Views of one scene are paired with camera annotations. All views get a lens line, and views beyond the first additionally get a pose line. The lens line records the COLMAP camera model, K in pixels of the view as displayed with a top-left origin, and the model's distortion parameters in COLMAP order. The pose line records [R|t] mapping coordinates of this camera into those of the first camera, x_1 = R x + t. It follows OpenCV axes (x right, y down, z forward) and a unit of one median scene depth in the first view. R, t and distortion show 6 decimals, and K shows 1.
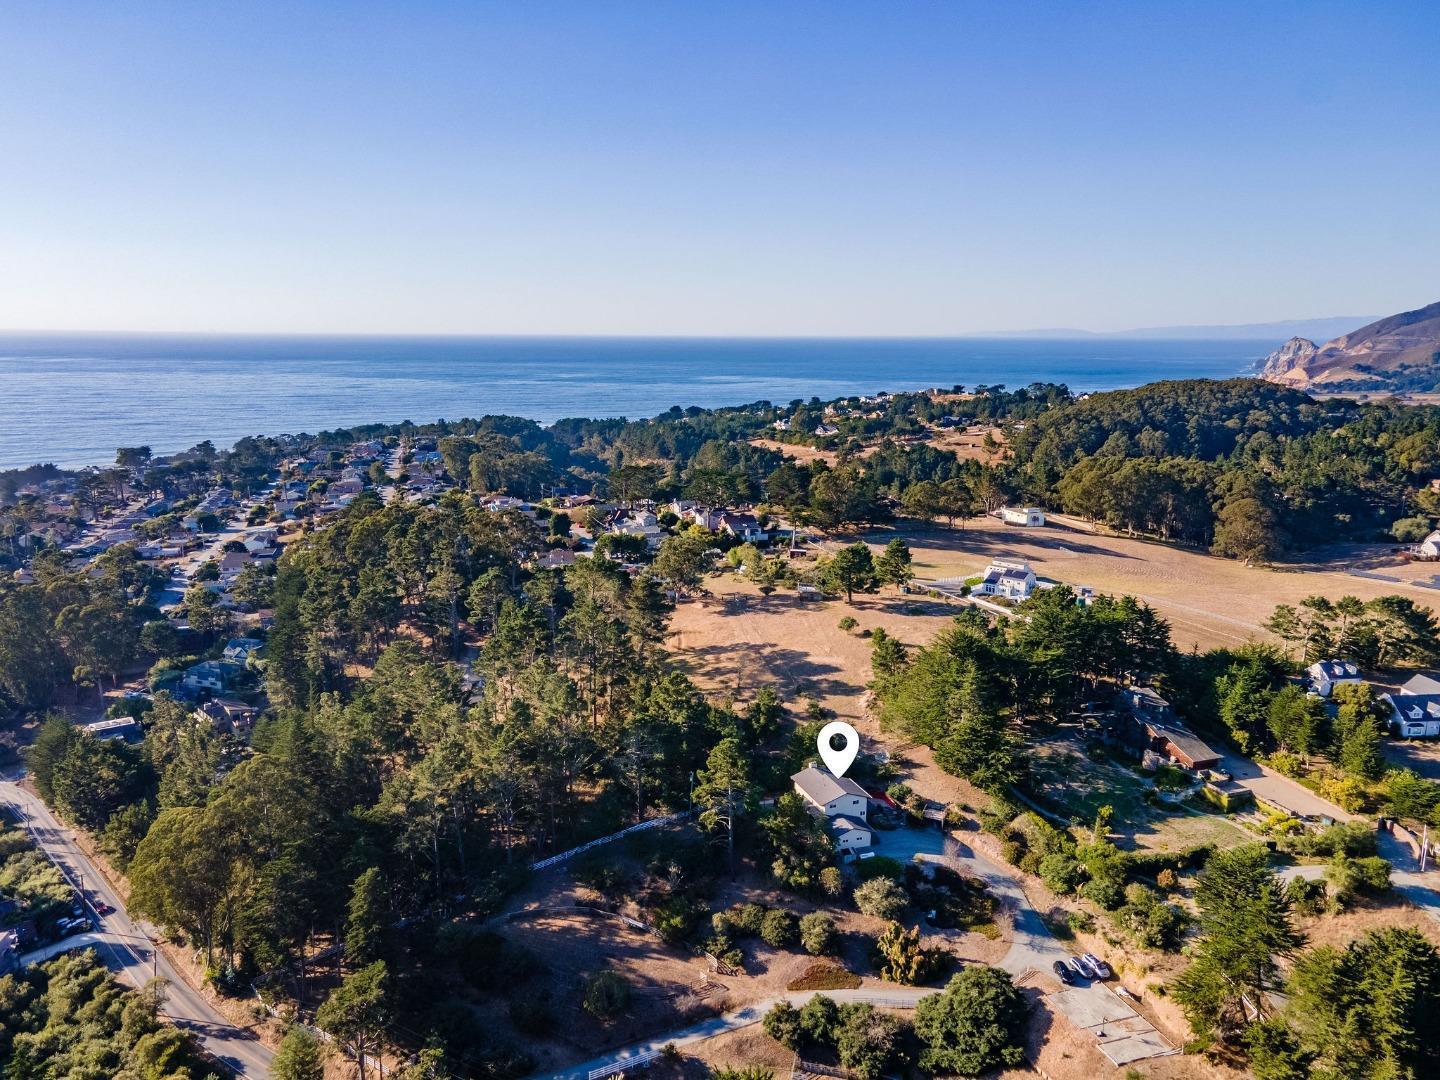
lens RADIAL K [[1093.6, 0, 721.8], [0, 1093.6, 538.0], [0, 0, 1]] dist [0.036267, 0.014785]
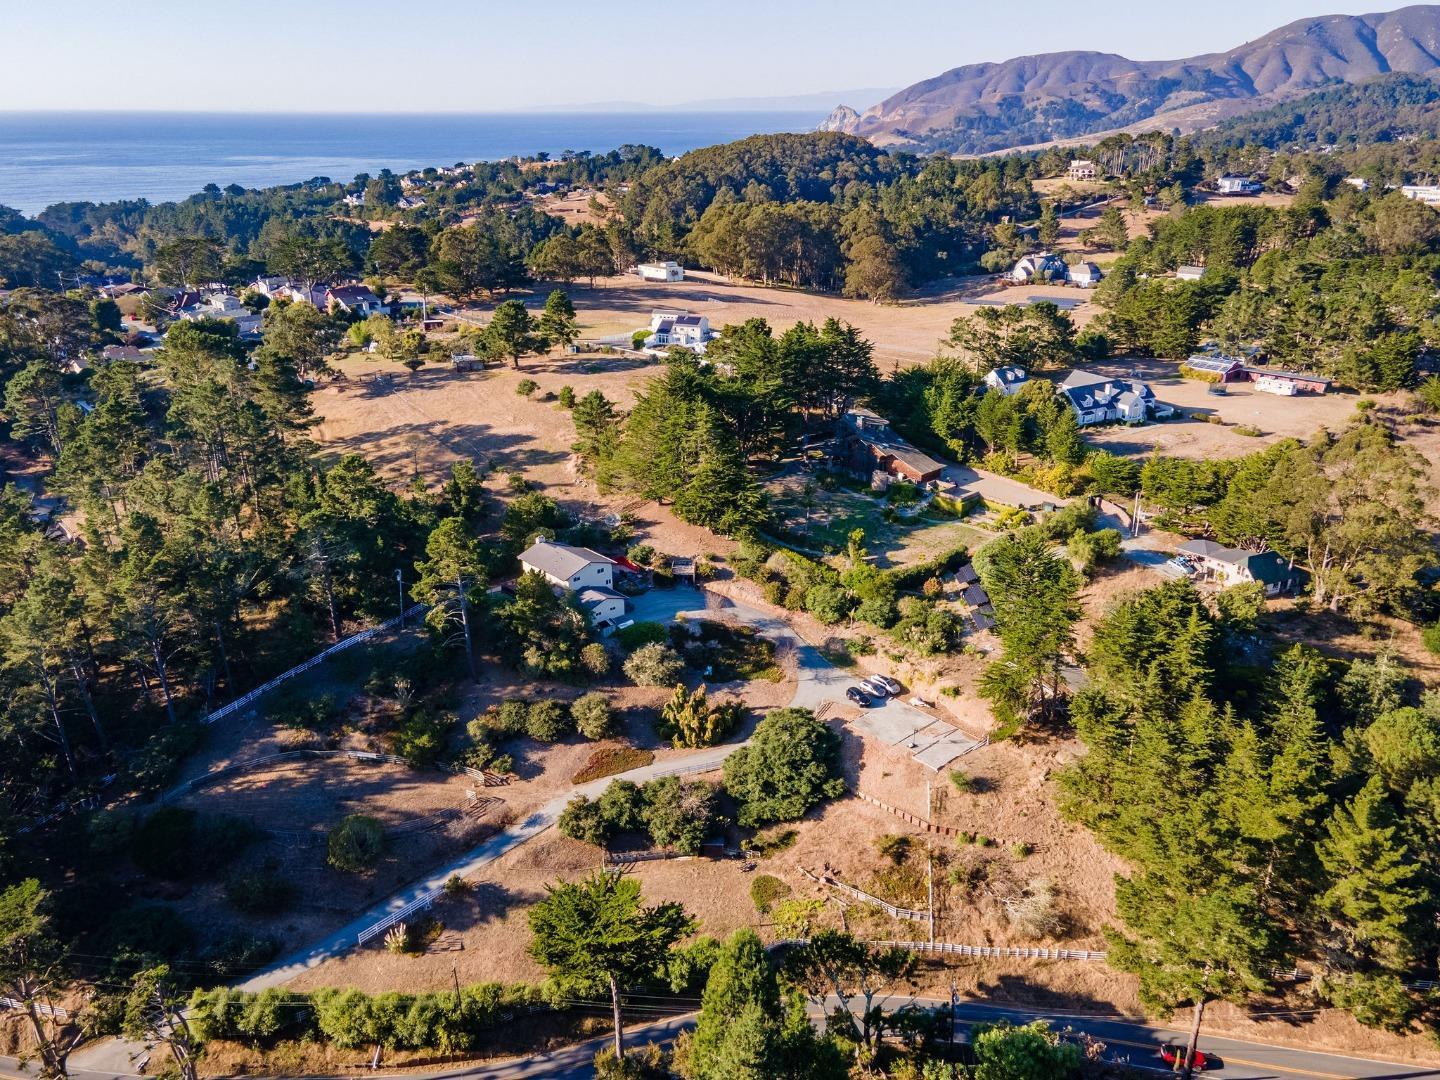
lens RADIAL K [[1093.6, 0, 725.6], [0, 1093.6, 550.6], [0, 0, 1]] dist [0.036267, 0.014785]
pose [[0.920949, -0.156957, 0.356675, -0.097754], [0.088681, 0.975696, 0.200383, 0.061259], [-0.379457, -0.152912, 0.912486, 0.174458]]
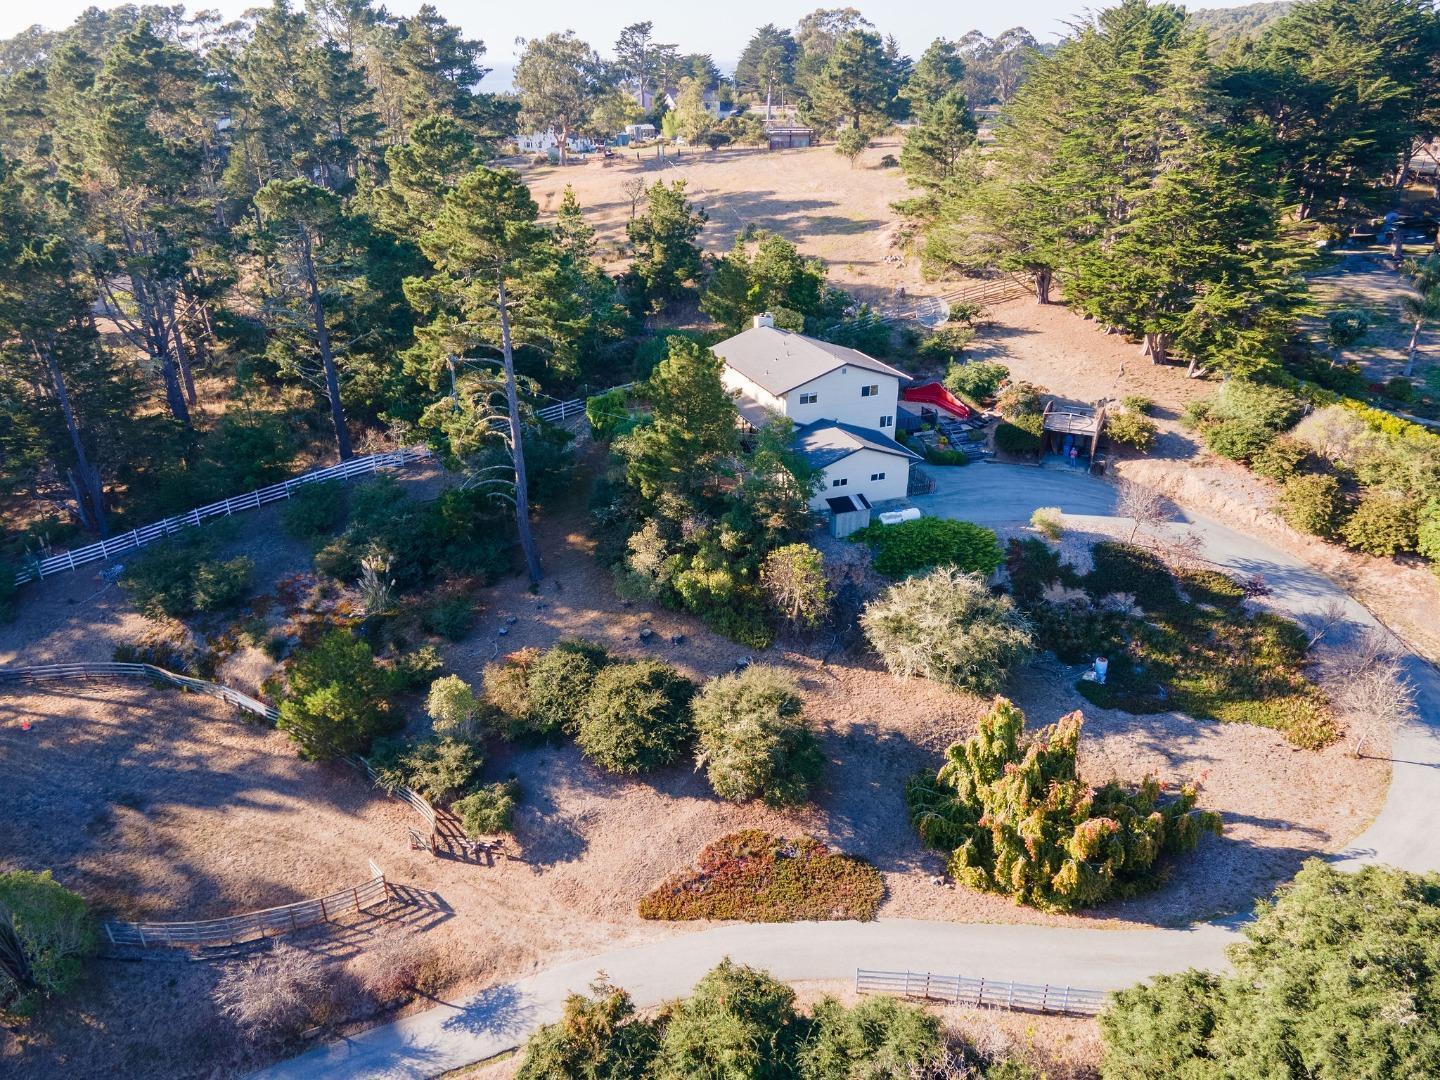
lens RADIAL K [[989.5, 0, 728.9], [0, 989.5, 548.5], [0, 0, 1]] dist [0.033894, 0.003846]
pose [[0.999937, -0.010717, -0.003422, 0.077053], [0.011206, 0.975660, 0.219000, 0.226195], [0.000991, -0.219025, 0.975719, 0.677553]]
